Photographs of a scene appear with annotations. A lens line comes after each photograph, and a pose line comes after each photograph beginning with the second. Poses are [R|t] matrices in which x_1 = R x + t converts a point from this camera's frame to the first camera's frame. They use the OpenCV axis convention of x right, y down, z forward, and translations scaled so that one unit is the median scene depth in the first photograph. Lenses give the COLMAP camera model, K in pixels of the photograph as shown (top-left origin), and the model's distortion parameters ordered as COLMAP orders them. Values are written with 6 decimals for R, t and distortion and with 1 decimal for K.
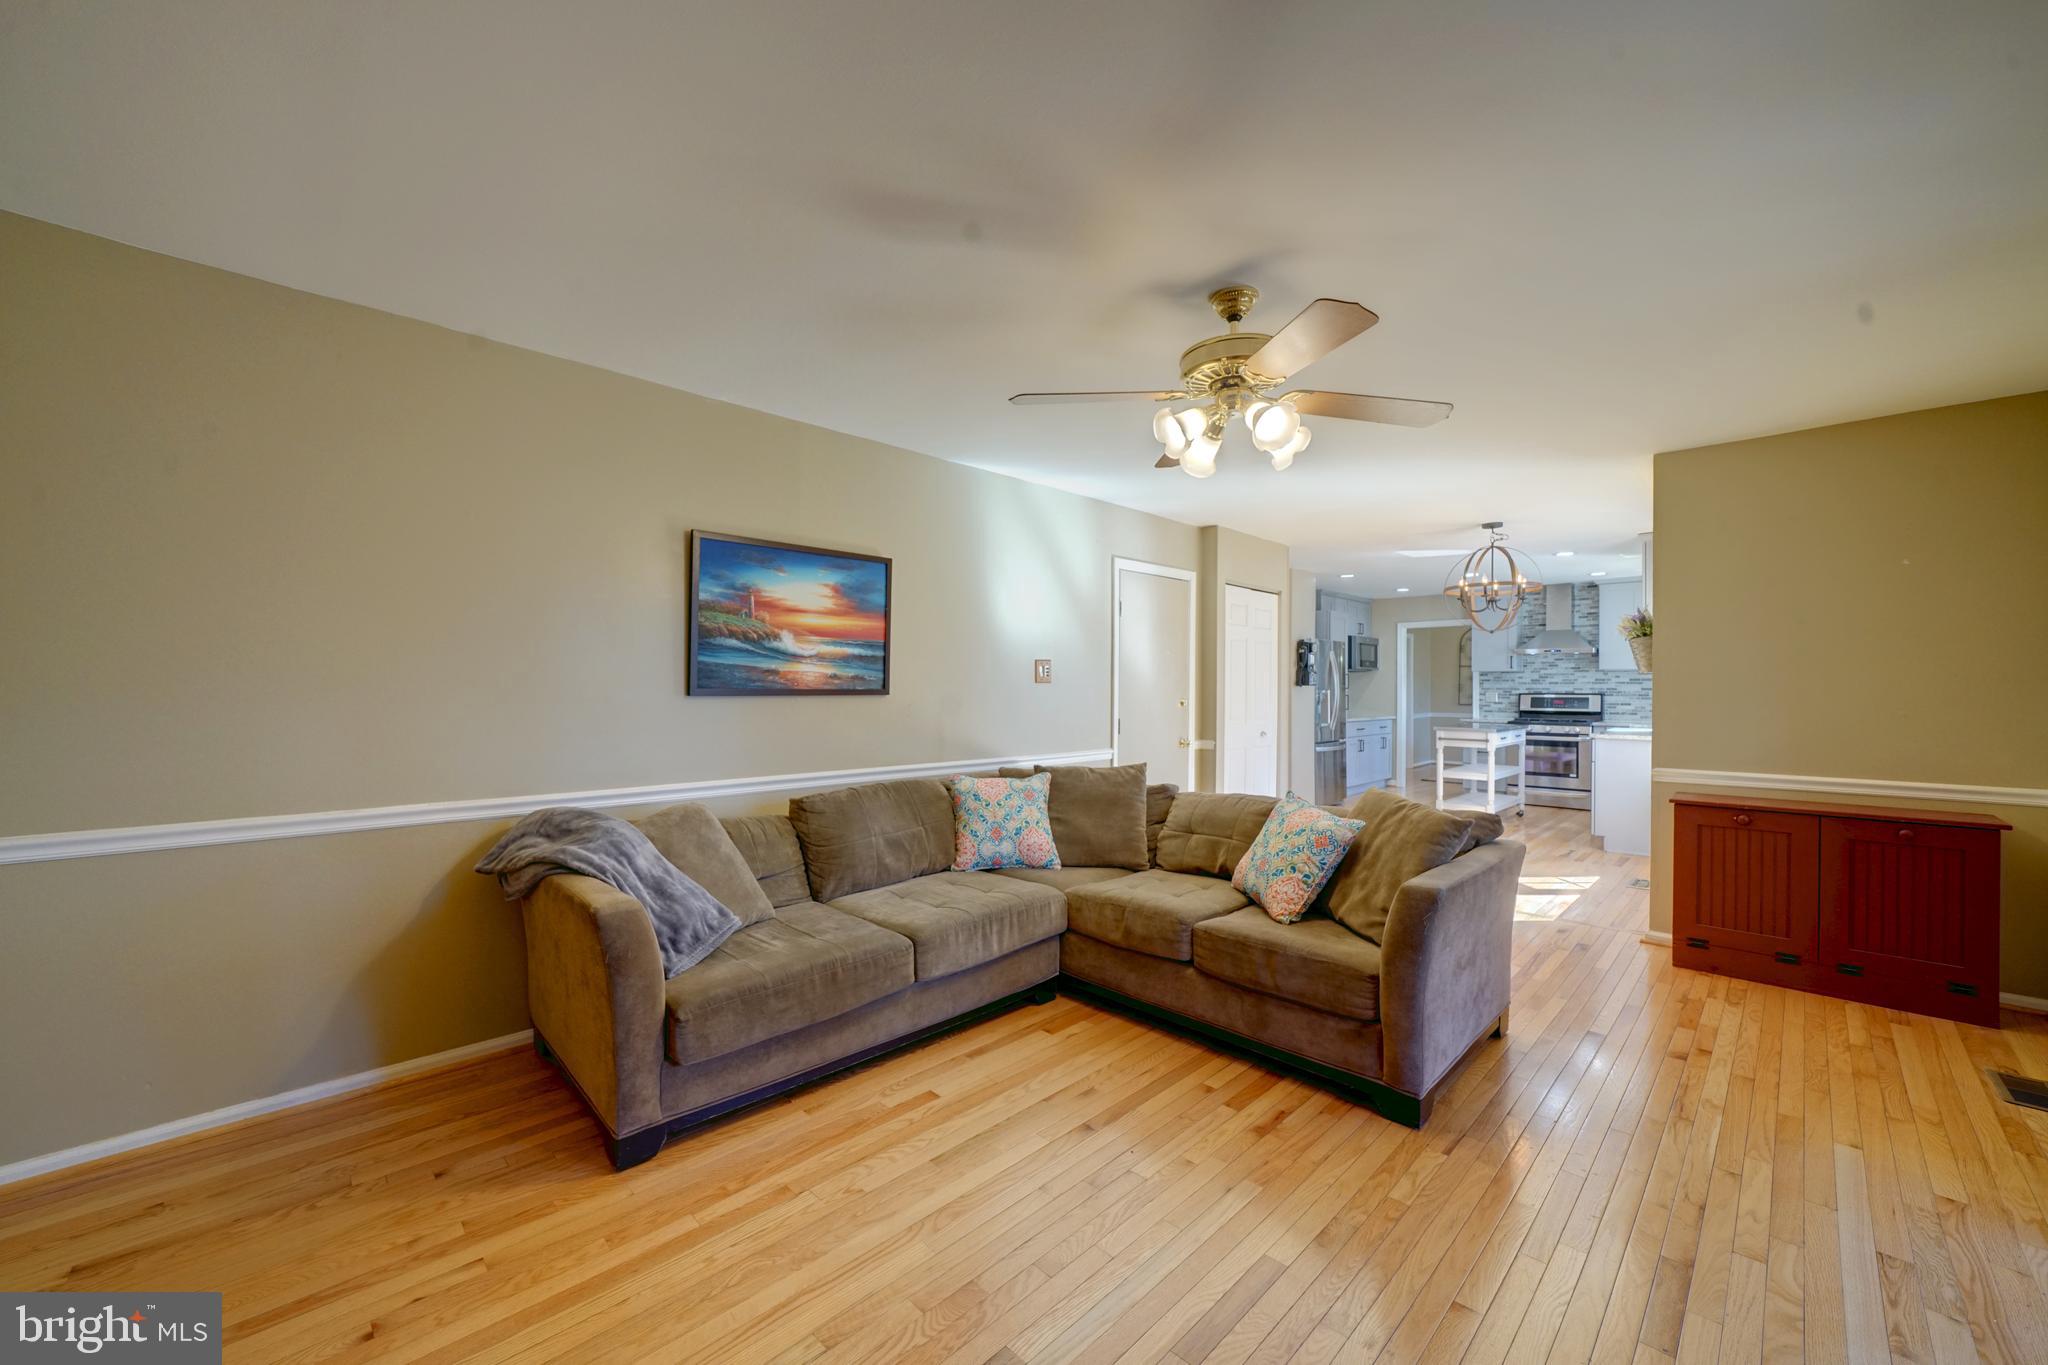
lens RADIAL K [[776.4, 0, 1005.8], [0, 776.4, 688.6], [0, 0, 1]] dist [-0.013130, -0.000060]
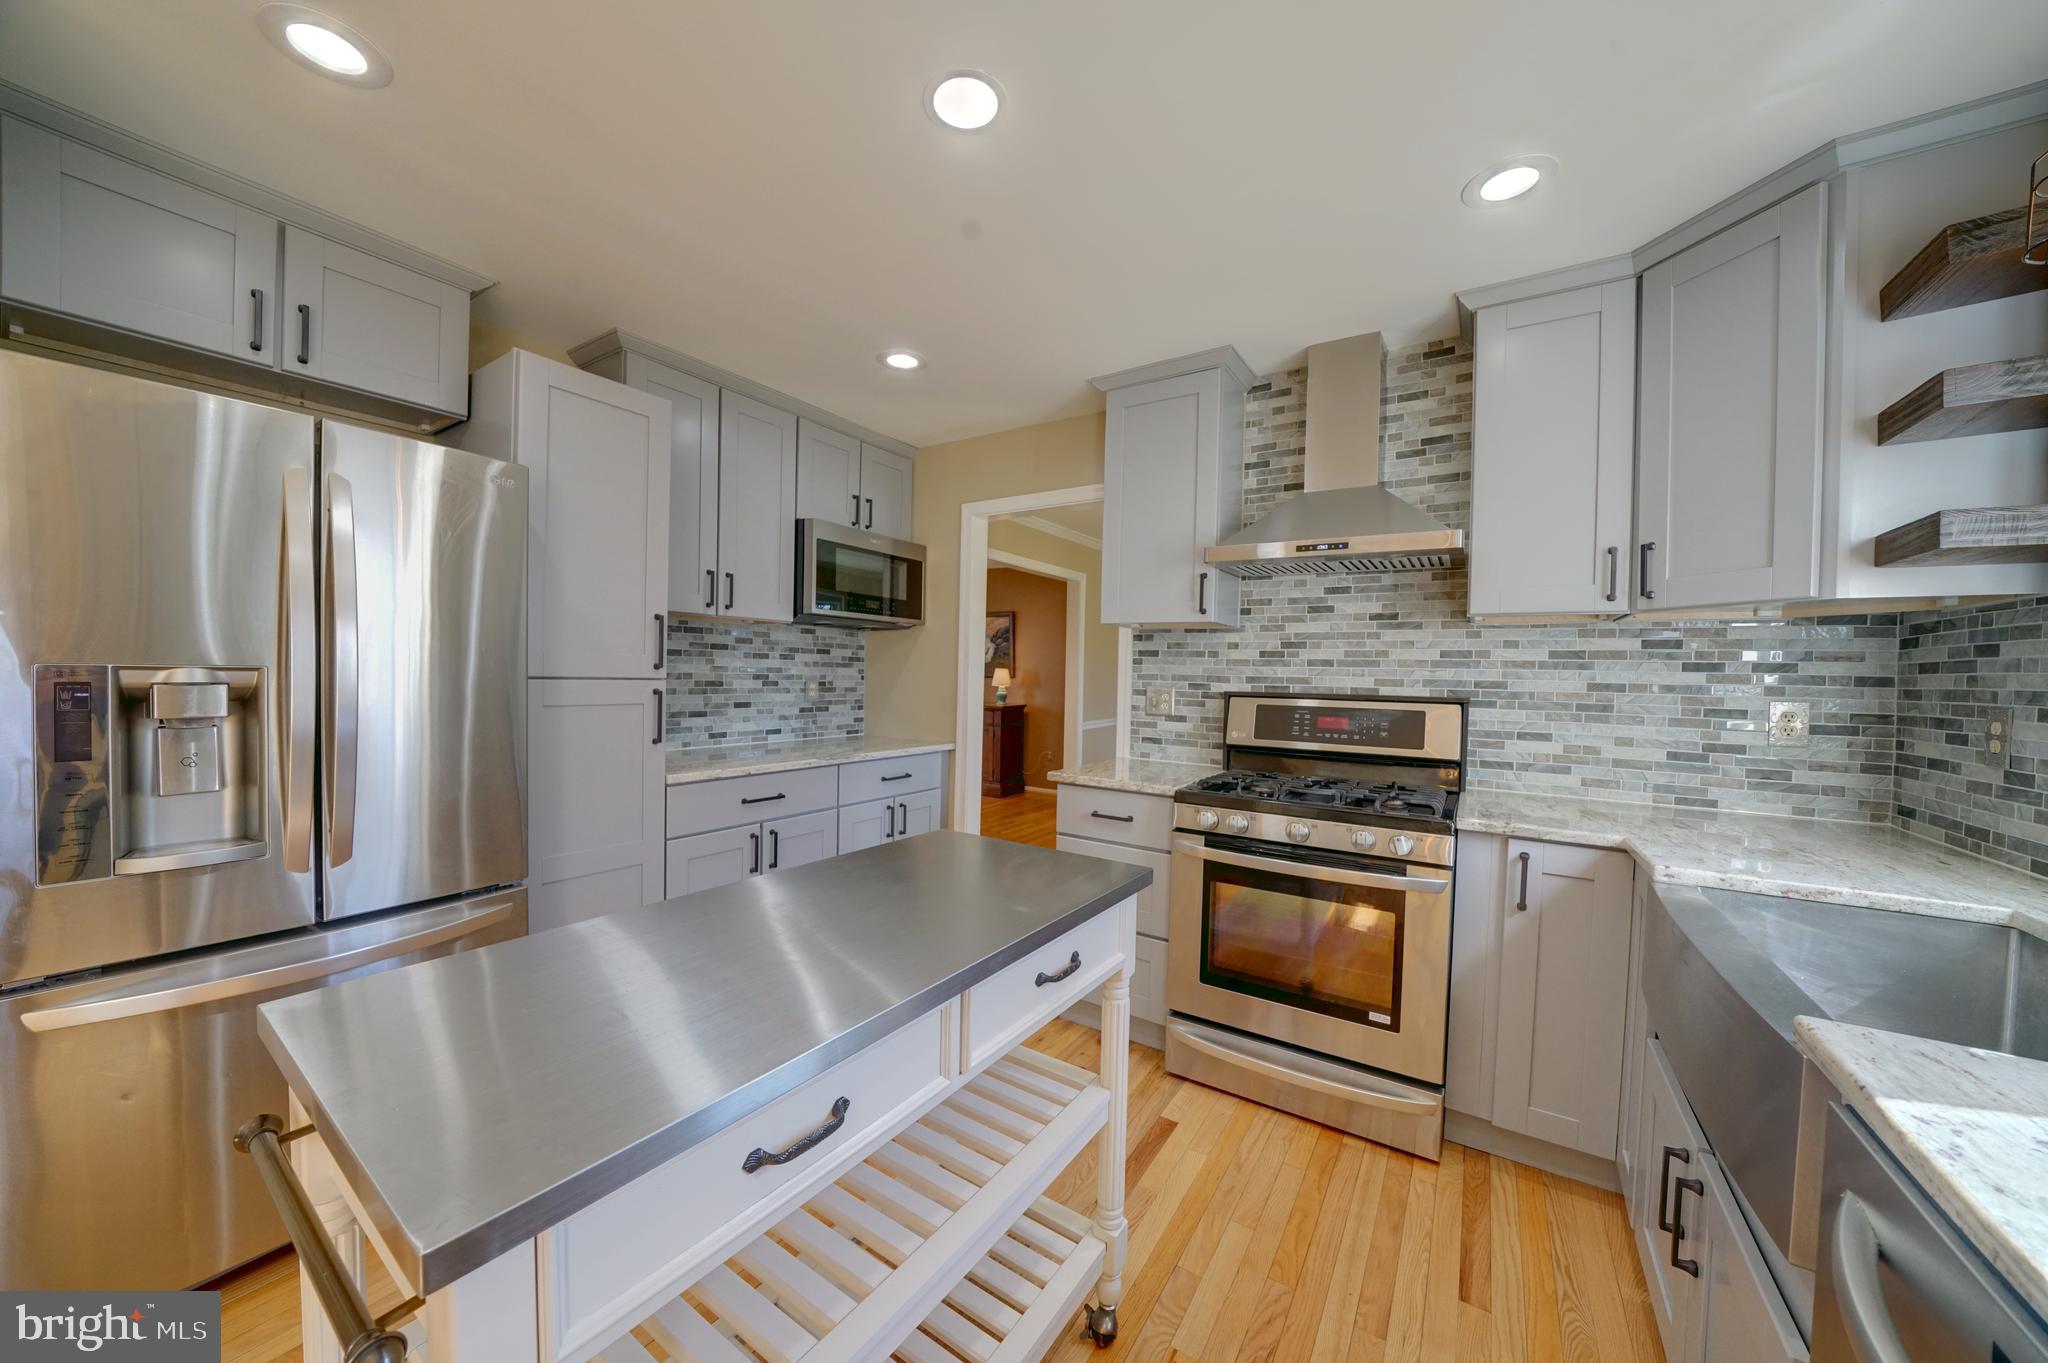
lens RADIAL K [[703.8, 0, 1001.3], [0, 703.8, 688.0], [0, 0, 1]] dist [-0.020240, -0.000017]
pose [[0.979691, 0.014308, 0.200002, 0.539421], [-0.018912, 0.999598, 0.021129, -0.000221], [-0.199619, -0.024482, 0.979568, 0.765436]]
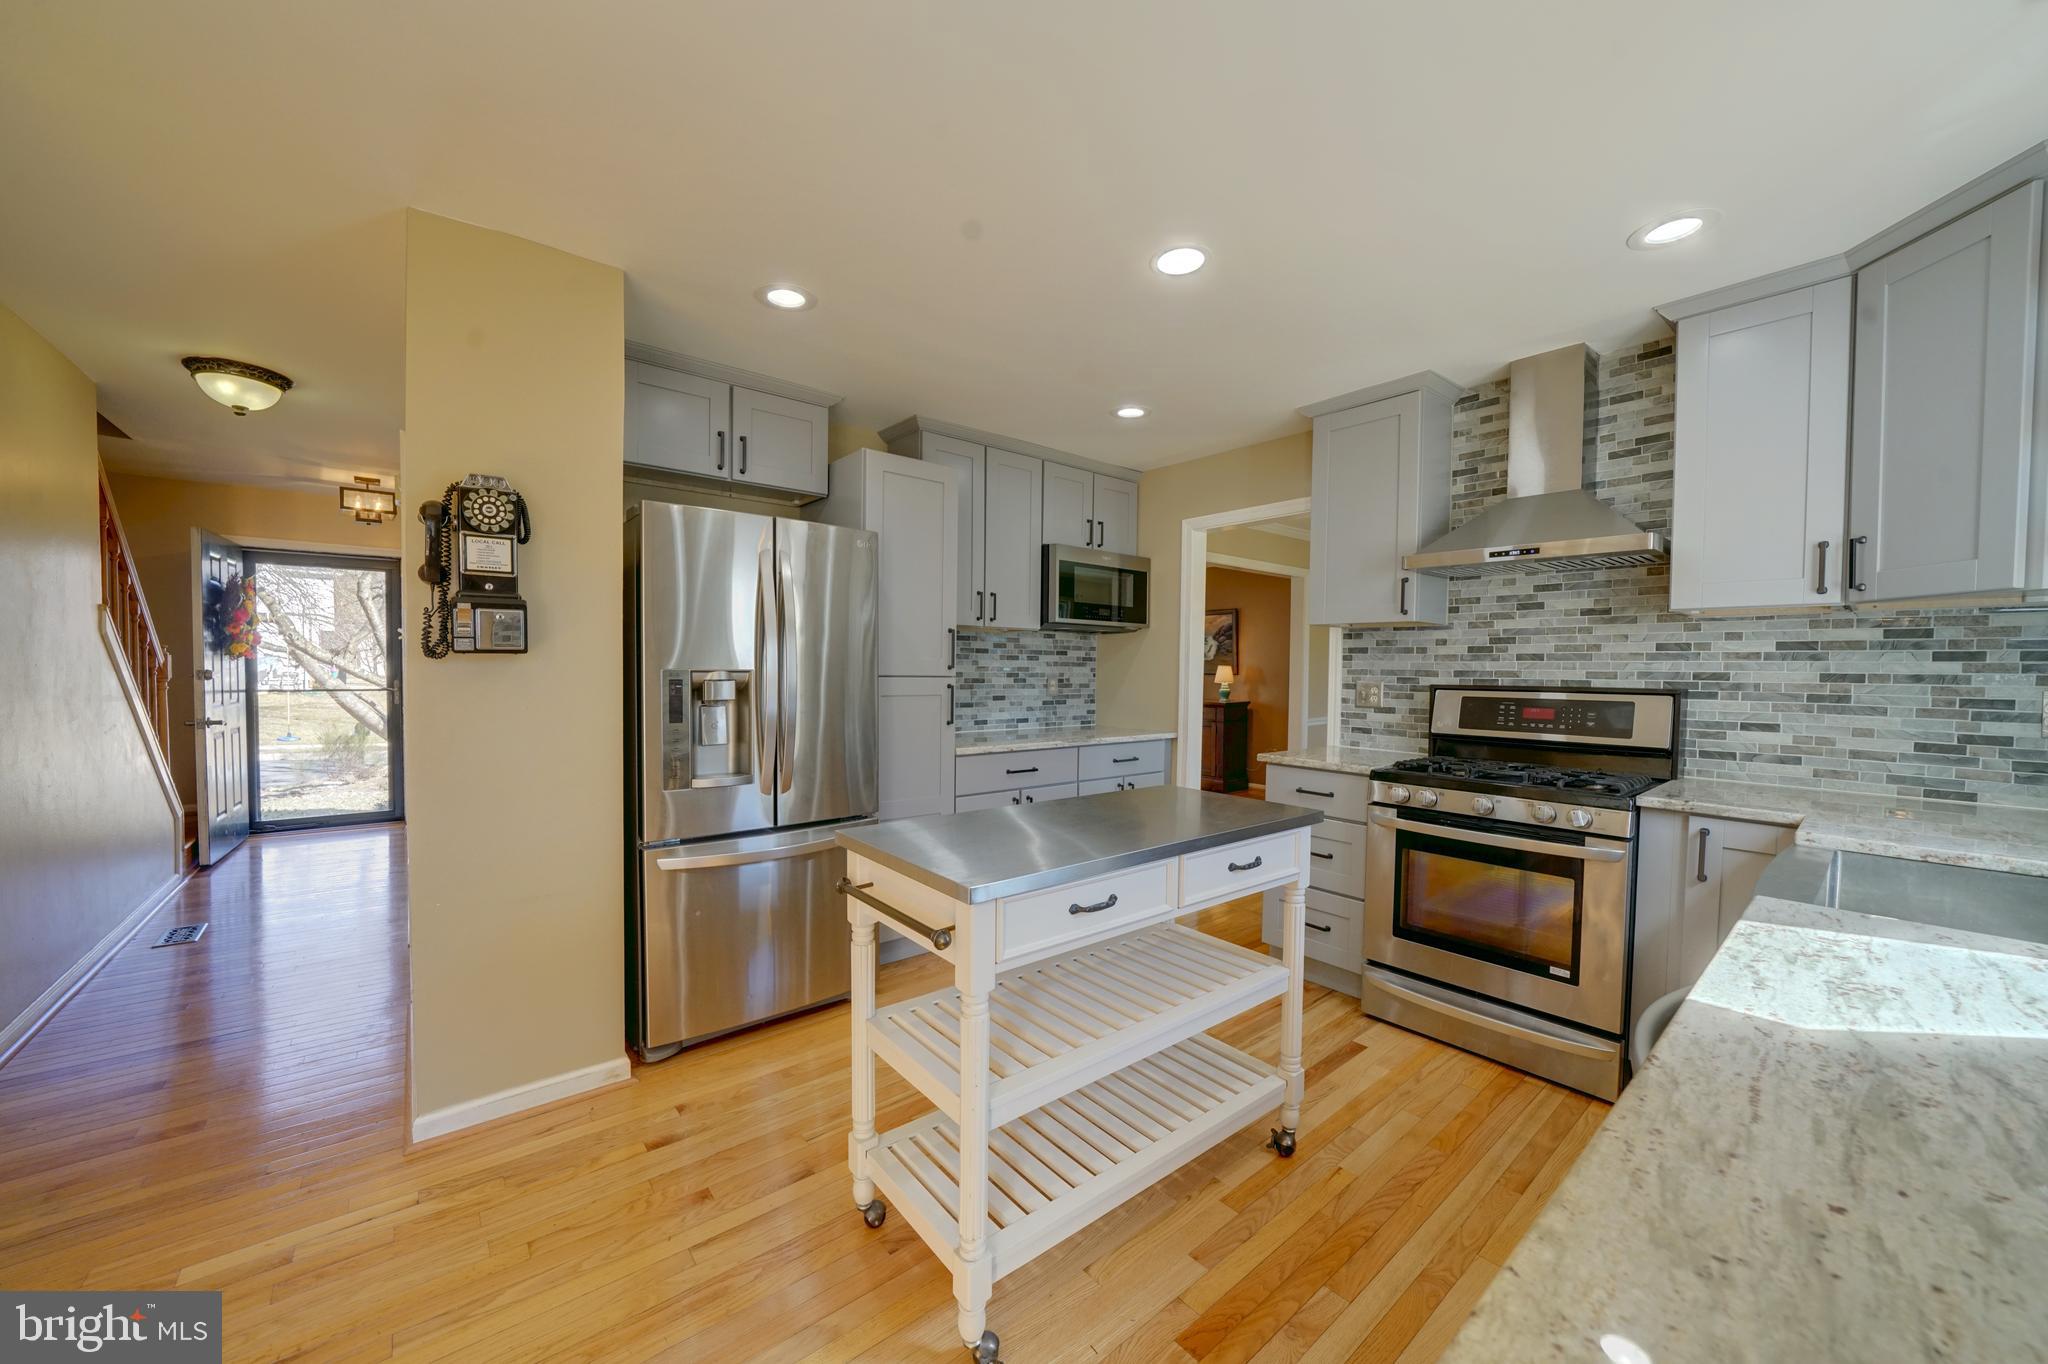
lens RADIAL K [[732.3, 0, 1006.3], [0, 732.3, 690.7], [0, 0, 1]] dist [-0.022500, 0.002552]
pose [[0.995459, 0.011170, -0.094536, 0.528669], [-0.008335, 0.999505, 0.030331, 0.000049], [0.094828, -0.029406, 0.995059, 0.681544]]
